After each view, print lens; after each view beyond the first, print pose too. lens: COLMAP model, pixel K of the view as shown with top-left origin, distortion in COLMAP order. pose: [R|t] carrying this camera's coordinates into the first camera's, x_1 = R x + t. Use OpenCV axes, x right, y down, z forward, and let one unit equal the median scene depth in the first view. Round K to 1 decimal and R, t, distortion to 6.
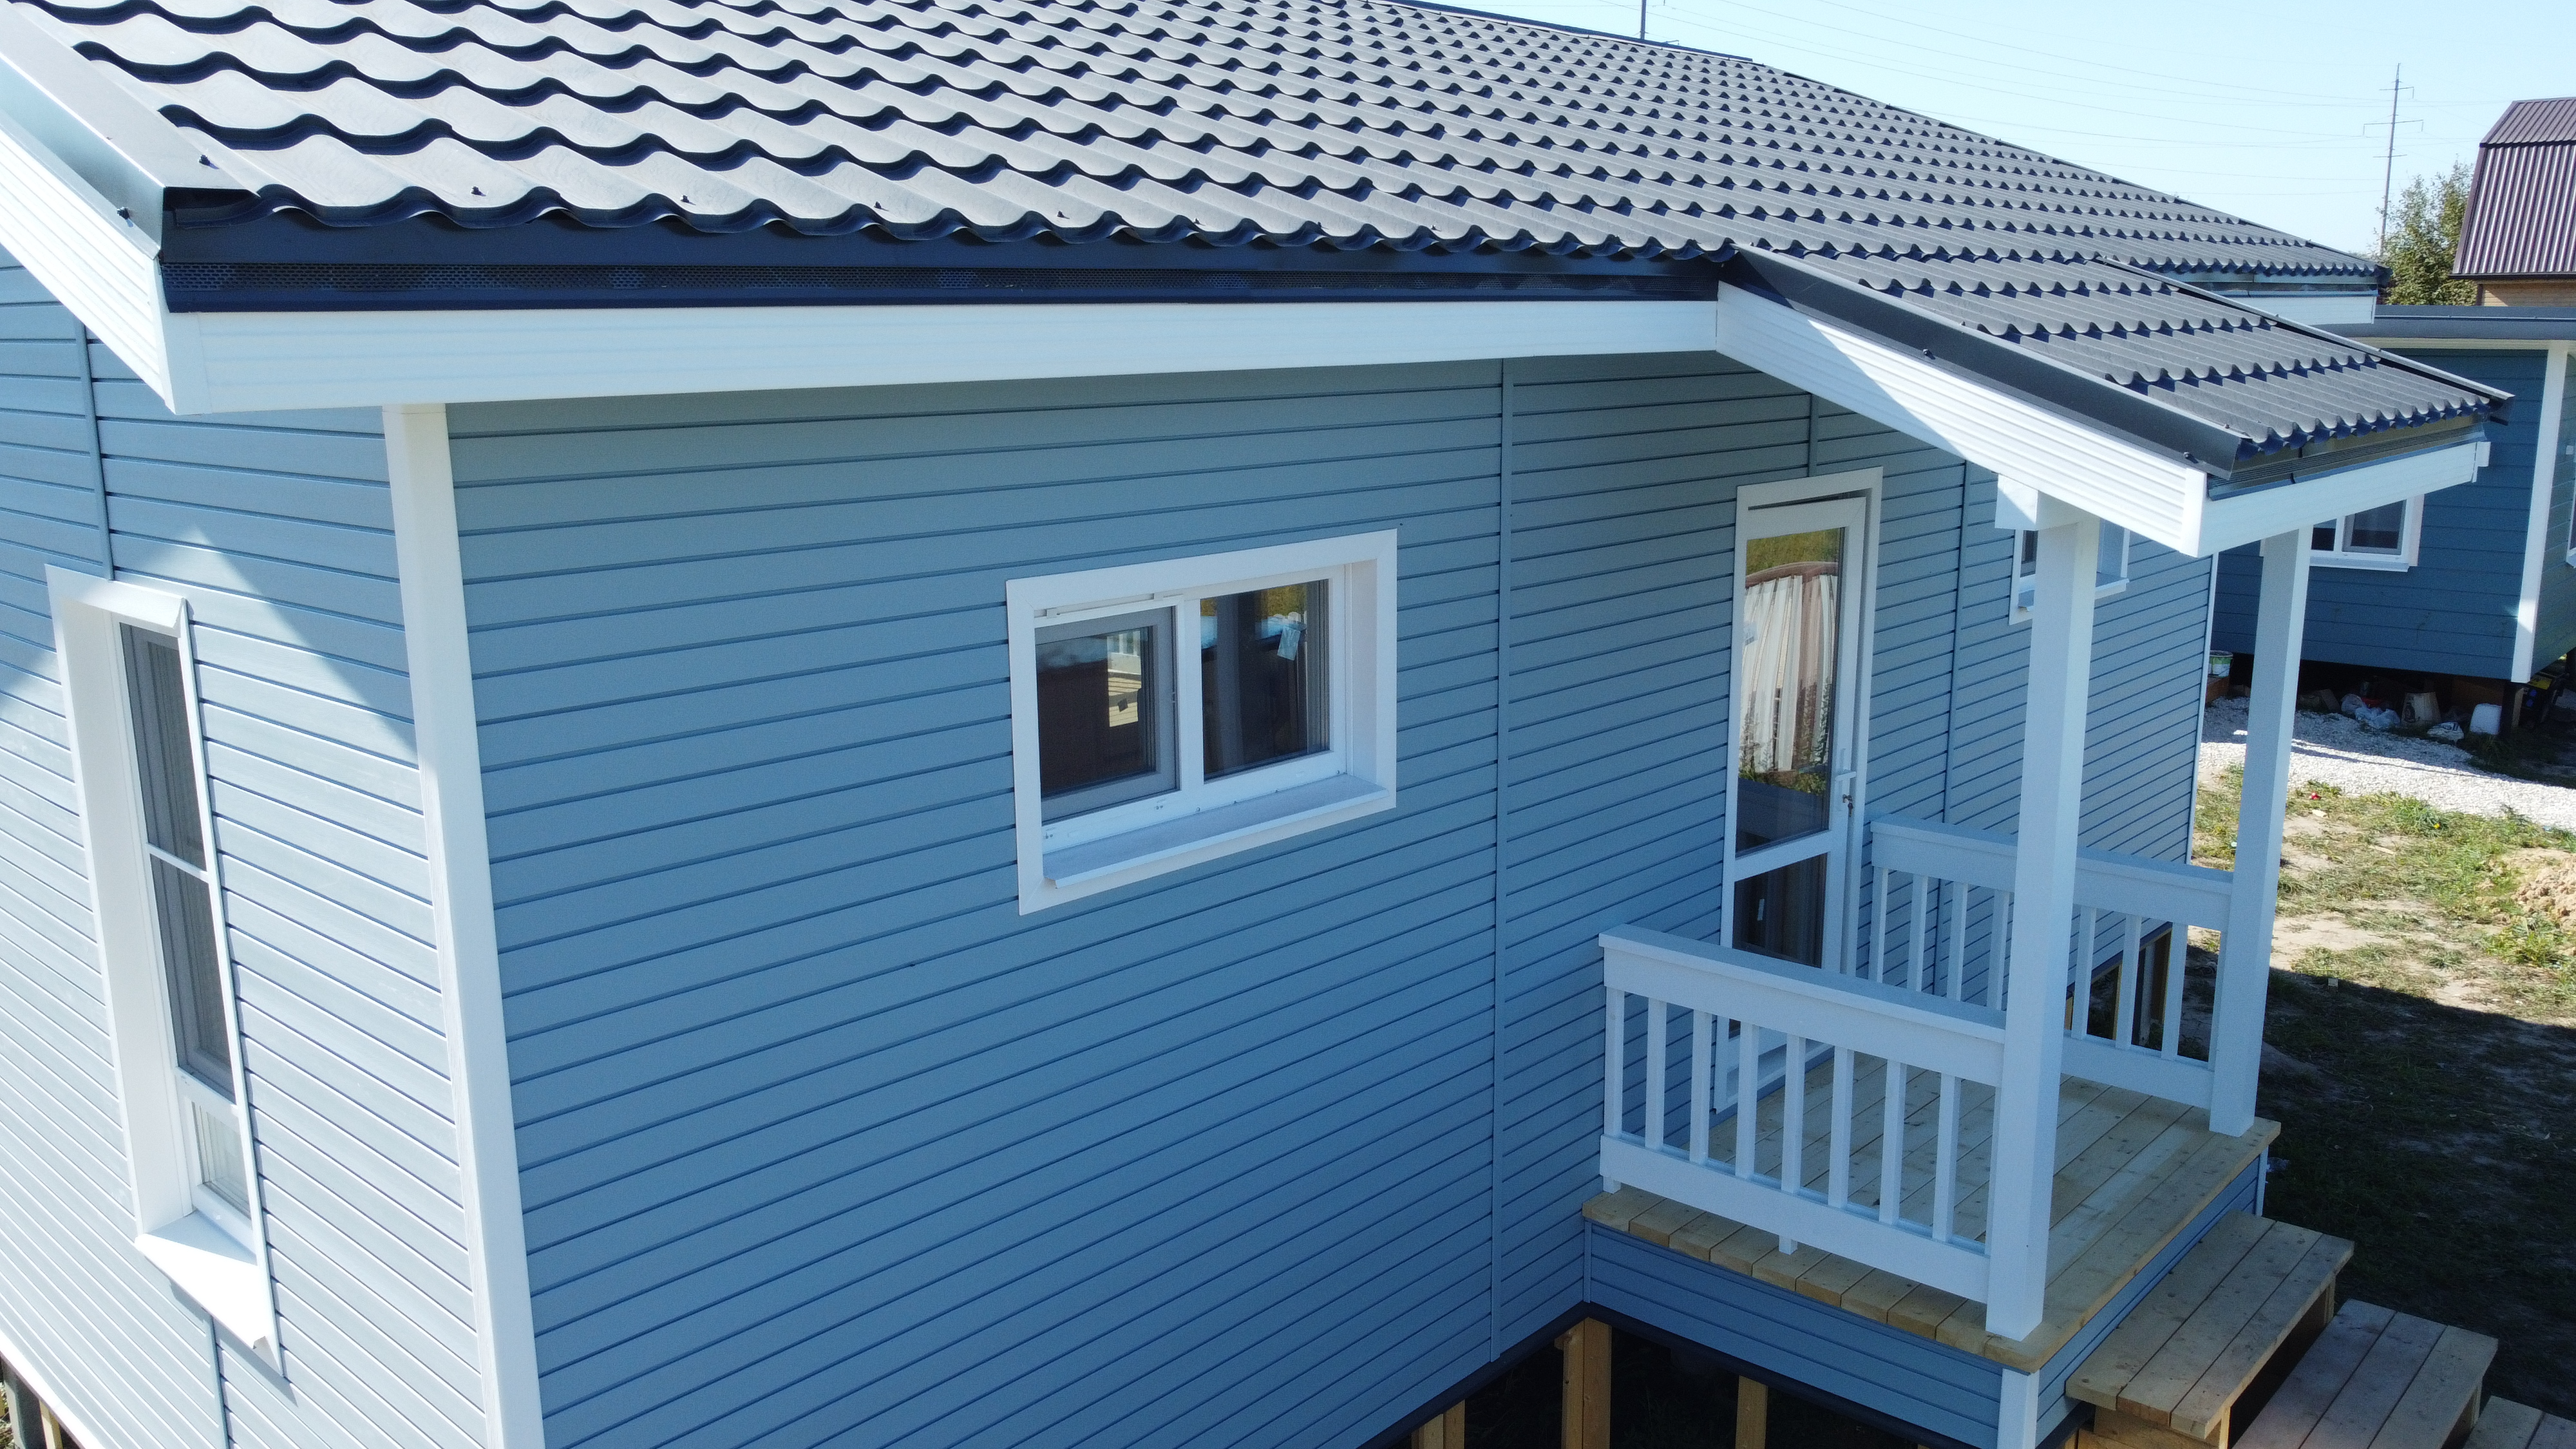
lens RADIAL K [[1990.7, 0, 1288.0], [0, 1990.7, 724.5], [0, 0, 1]] dist [0.001038, 0.000791]
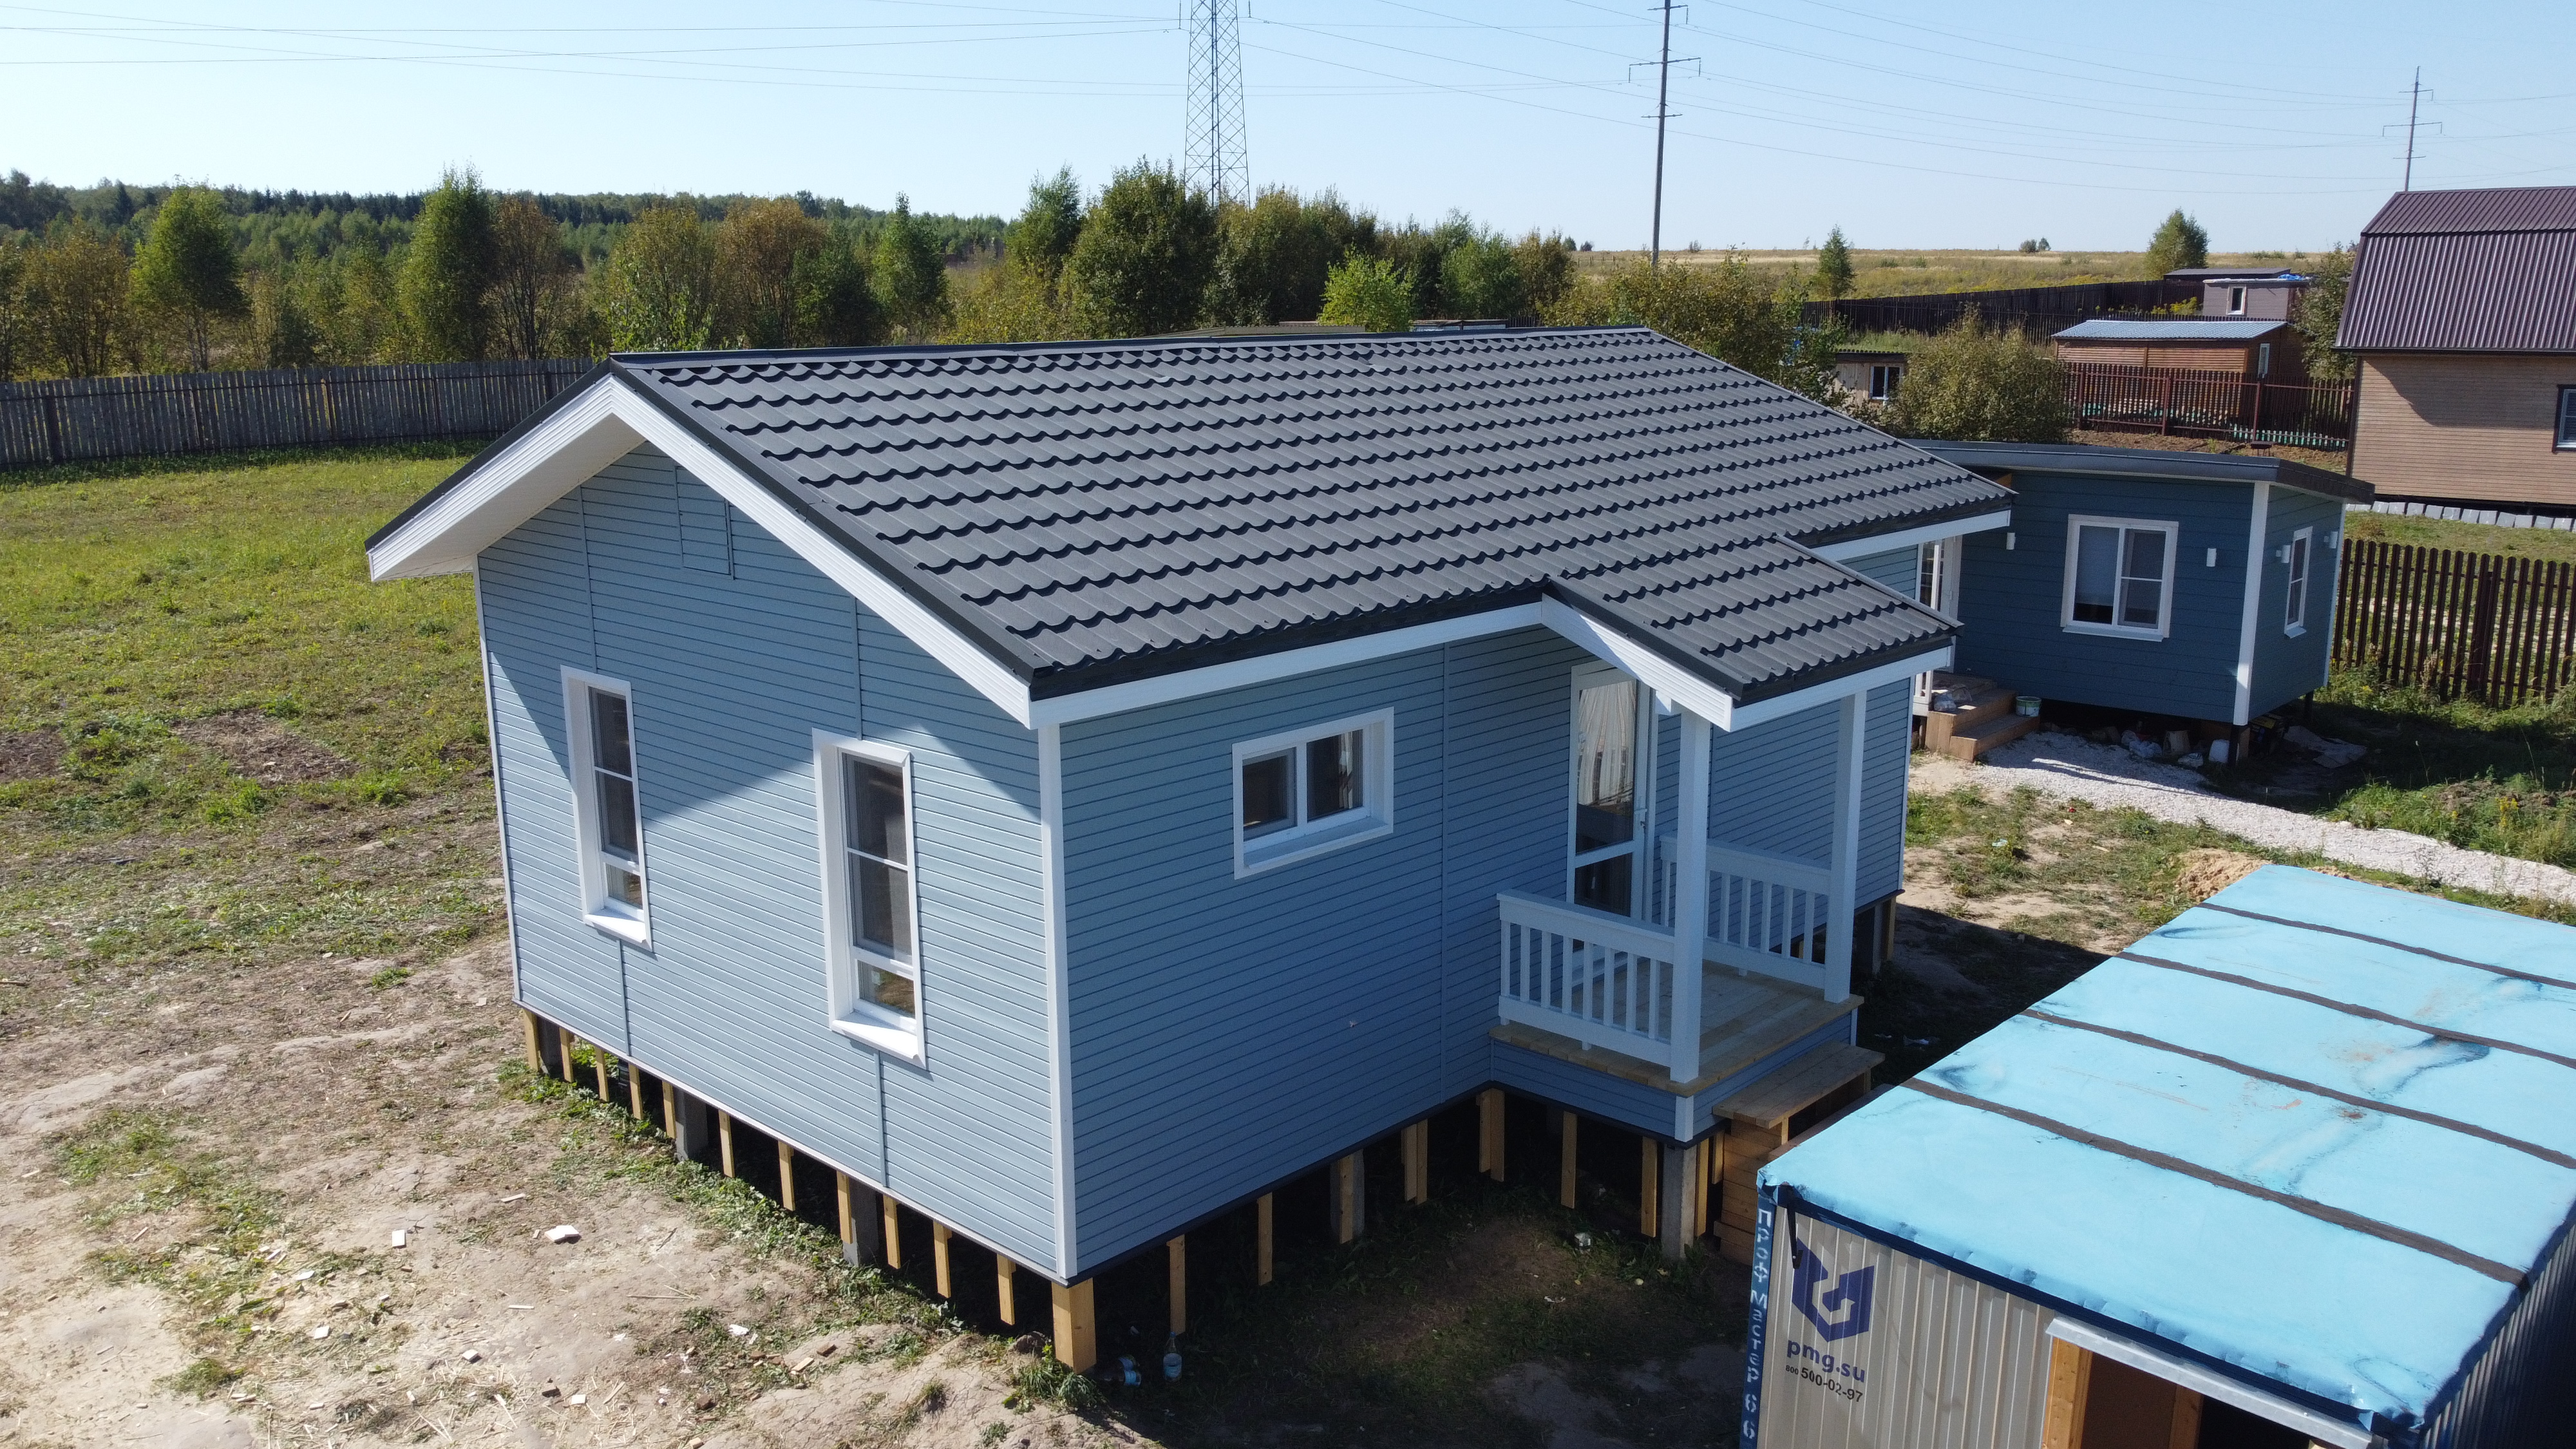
lens RADIAL K [[1990.7, 0, 1288.0], [0, 1990.7, 724.5], [0, 0, 1]] dist [0.001038, 0.000791]
pose [[0.999876, 0.004370, -0.015128, -0.023782], [-0.004261, 0.999965, 0.007243, -0.077644], [0.015159, -0.007177, 0.999859, -0.994453]]
